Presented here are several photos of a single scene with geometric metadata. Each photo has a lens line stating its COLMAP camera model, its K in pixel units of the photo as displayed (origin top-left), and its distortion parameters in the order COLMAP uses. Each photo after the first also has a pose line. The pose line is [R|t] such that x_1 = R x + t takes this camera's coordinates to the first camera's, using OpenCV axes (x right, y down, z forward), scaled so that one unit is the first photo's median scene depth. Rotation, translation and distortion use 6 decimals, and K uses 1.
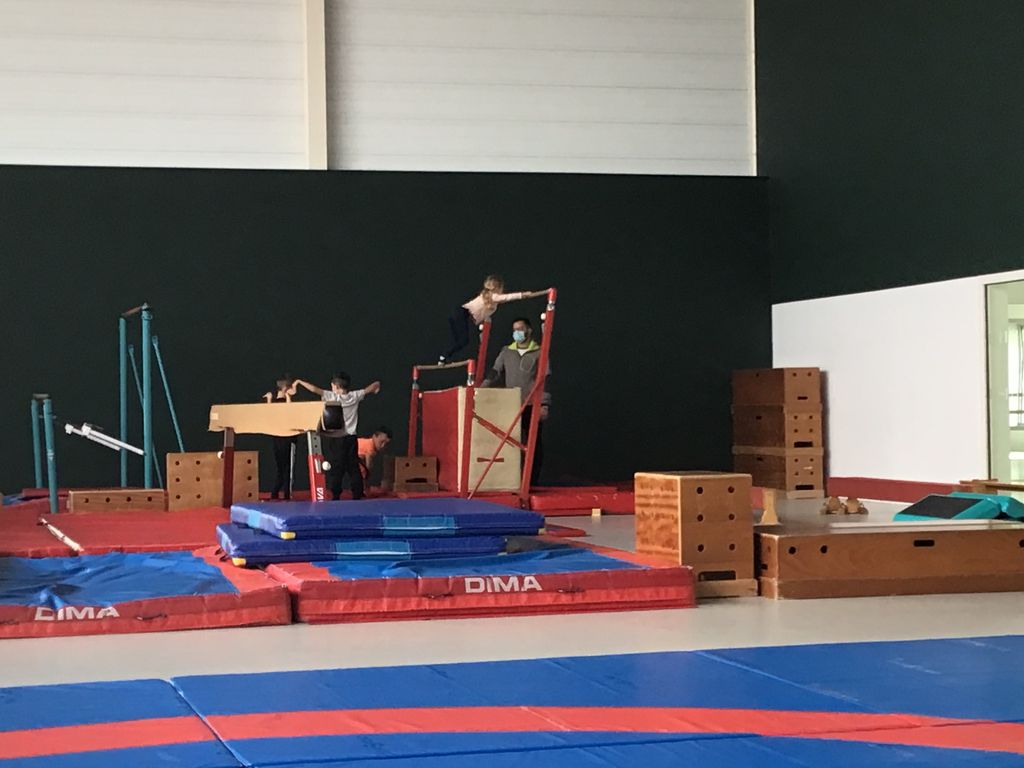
lens RADIAL K [[2109.1, 0, 512.0], [0, 2109.1, 384.0], [0, 0, 1]] dist [-0.064549, 1.899590]
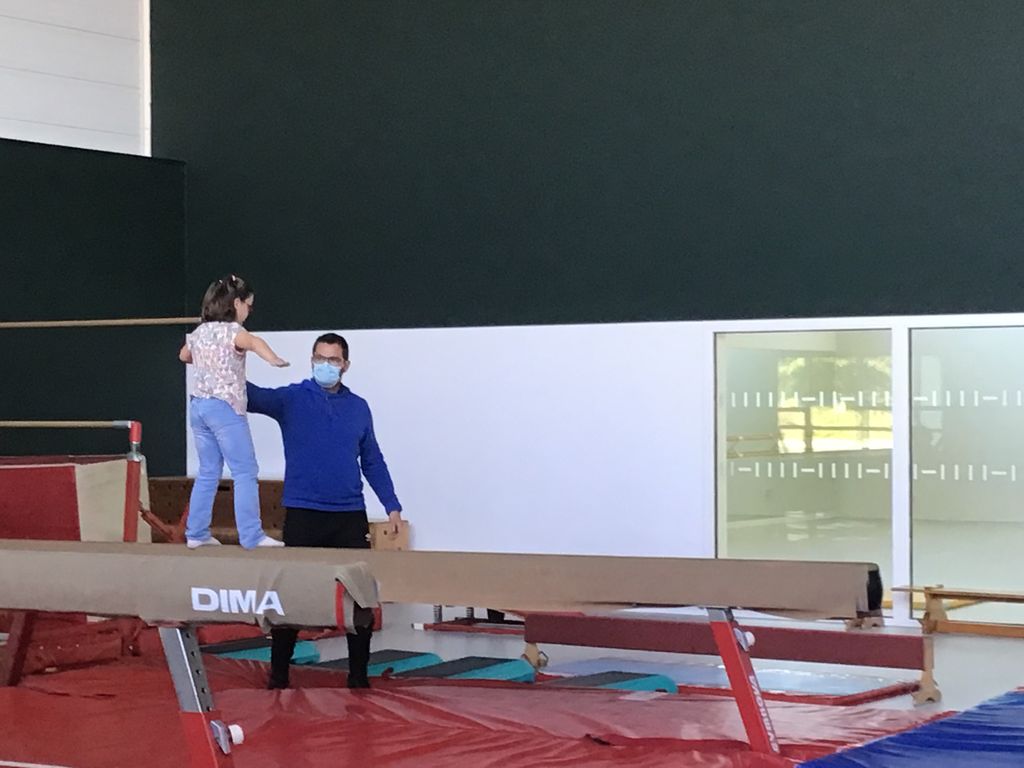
lens RADIAL K [[2342.8, 0, 512.0], [0, 2342.8, 384.0], [0, 0, 1]] dist [0.035539, 0.455959]
pose [[0.754396, 0.014458, 0.656261, -0.652350], [-0.013518, 0.999888, -0.006489, -0.031701], [-0.656281, -0.003976, 0.754506, 0.605602]]
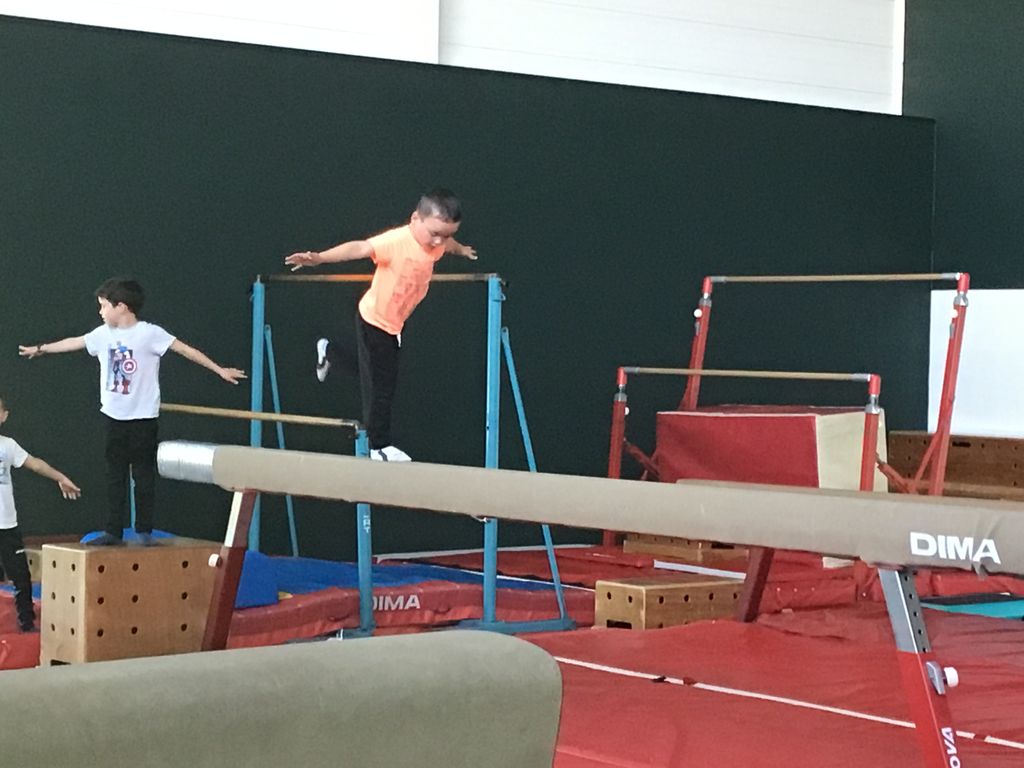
lens RADIAL K [[2326.4, 0, 512.0], [0, 2326.4, 384.0], [0, 0, 1]] dist [0.044316, 0.430321]
pose [[0.921635, 0.027404, 0.387090, -0.656877], [-0.038147, 0.999070, 0.020096, -0.030295], [-0.386179, -0.033288, 0.921823, 0.586705]]
